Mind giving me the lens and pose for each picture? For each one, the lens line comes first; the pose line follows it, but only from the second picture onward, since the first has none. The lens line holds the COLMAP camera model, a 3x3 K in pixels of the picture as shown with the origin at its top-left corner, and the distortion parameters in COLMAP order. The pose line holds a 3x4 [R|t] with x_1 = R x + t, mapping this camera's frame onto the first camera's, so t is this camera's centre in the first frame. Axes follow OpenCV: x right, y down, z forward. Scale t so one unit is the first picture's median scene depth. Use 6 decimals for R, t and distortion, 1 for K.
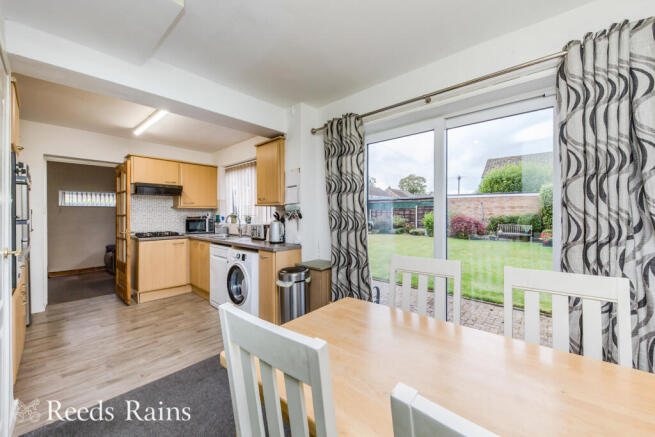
lens RADIAL K [[249.5, 0, 328.2], [0, 249.5, 213.7], [0, 0, 1]] dist [0.000910, 0.000047]
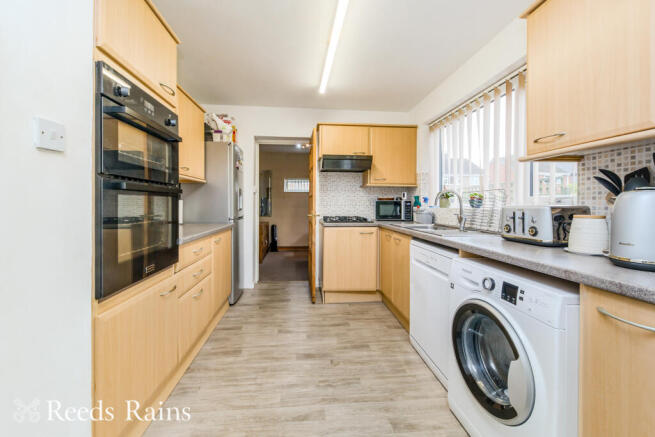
lens RADIAL K [[244.2, 0, 325.8], [0, 244.2, 204.1], [0, 0, 1]] dist [0.000557, 0.000006]
pose [[0.743194, 0.007136, -0.669038, -0.219240], [-0.005907, 0.999974, 0.004104, 0.033228], [0.669050, 0.000902, 0.743217, 0.404488]]
